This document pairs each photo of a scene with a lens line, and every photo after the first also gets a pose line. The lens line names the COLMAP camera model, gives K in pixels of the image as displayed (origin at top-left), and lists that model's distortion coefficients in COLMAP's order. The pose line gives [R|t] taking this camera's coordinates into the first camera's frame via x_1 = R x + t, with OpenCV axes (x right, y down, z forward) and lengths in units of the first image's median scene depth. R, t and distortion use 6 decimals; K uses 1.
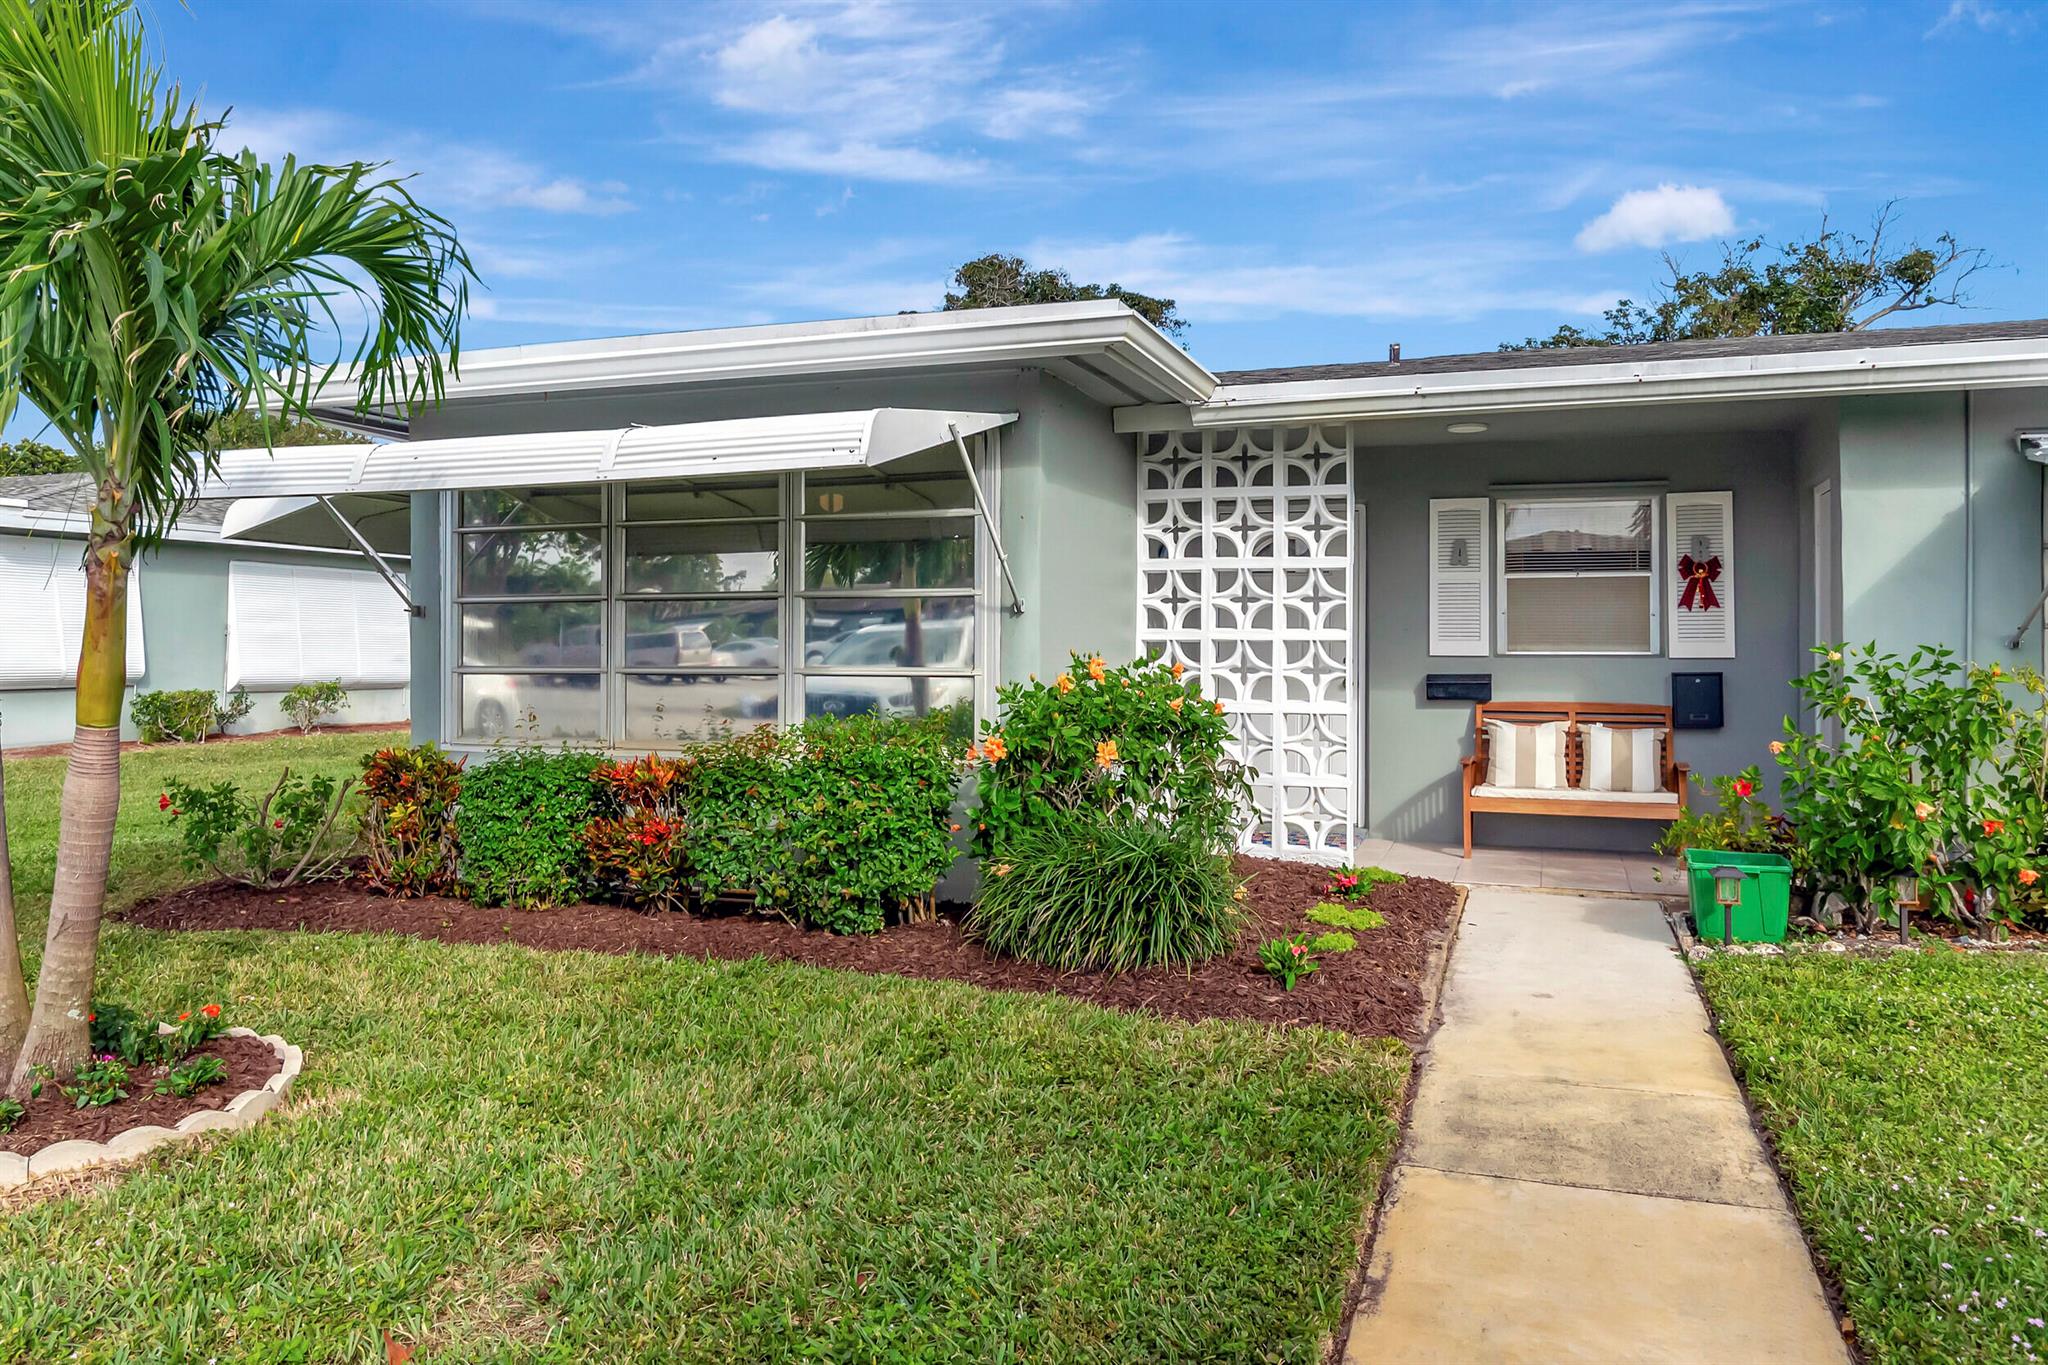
lens RADIAL K [[1445.0, 0, 1020.4], [0, 1445.0, 666.8], [0, 0, 1]] dist [-0.001068, -0.002681]
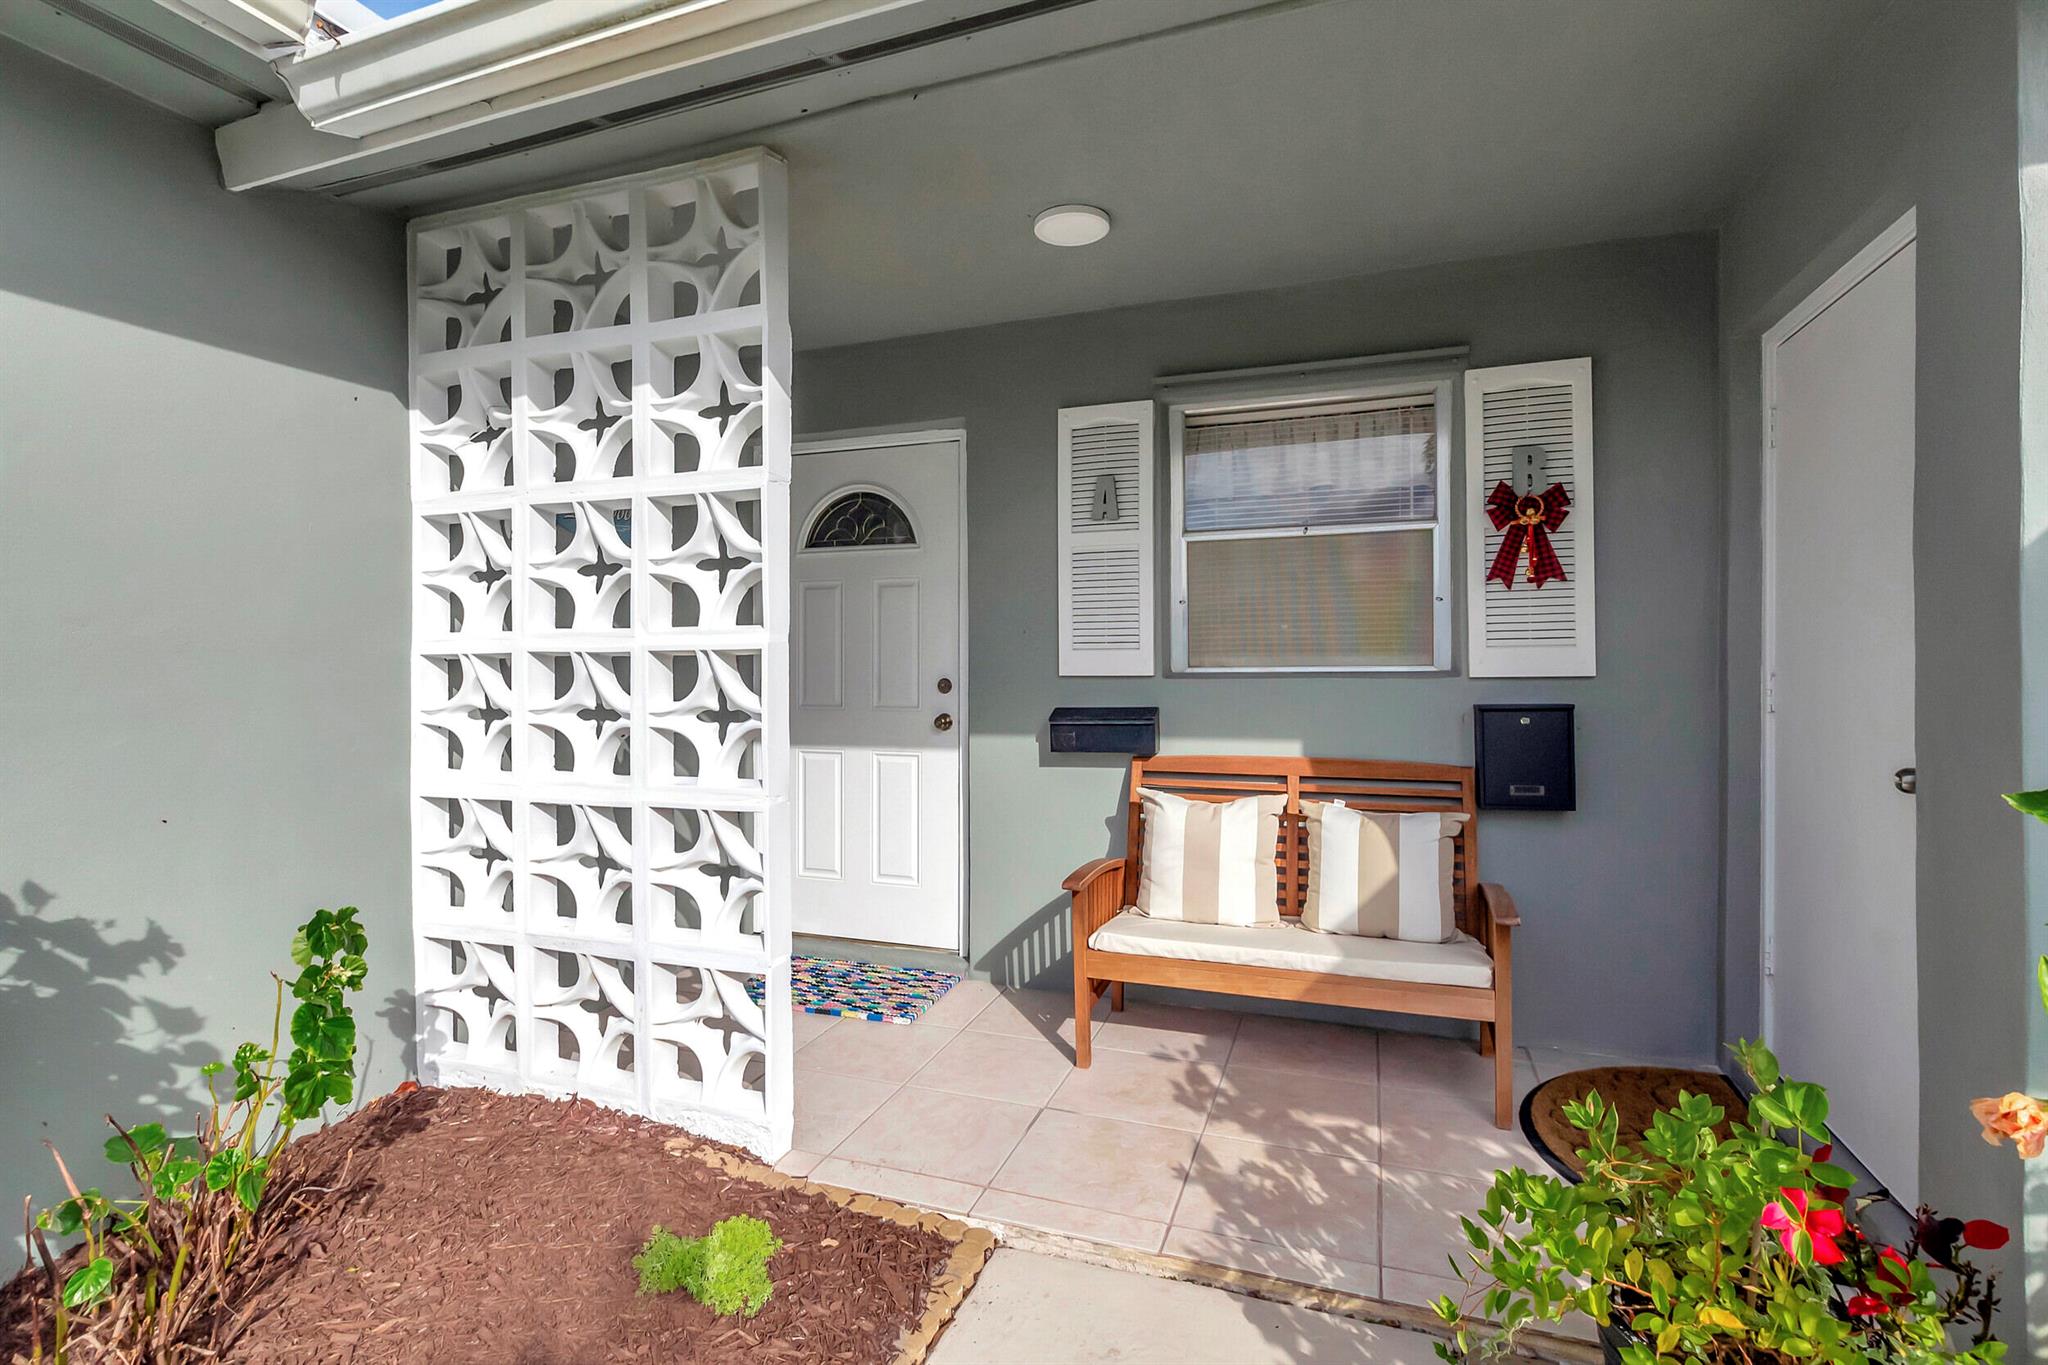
lens RADIAL K [[927.2, 0, 1031.6], [0, 927.2, 690.3], [0, 0, 1]] dist [-0.001278, -0.000051]
pose [[0.999937, -0.010166, -0.004735, 0.289678], [0.010247, 0.999794, 0.017498, -0.009107], [0.004556, -0.017545, 0.999836, 0.658697]]
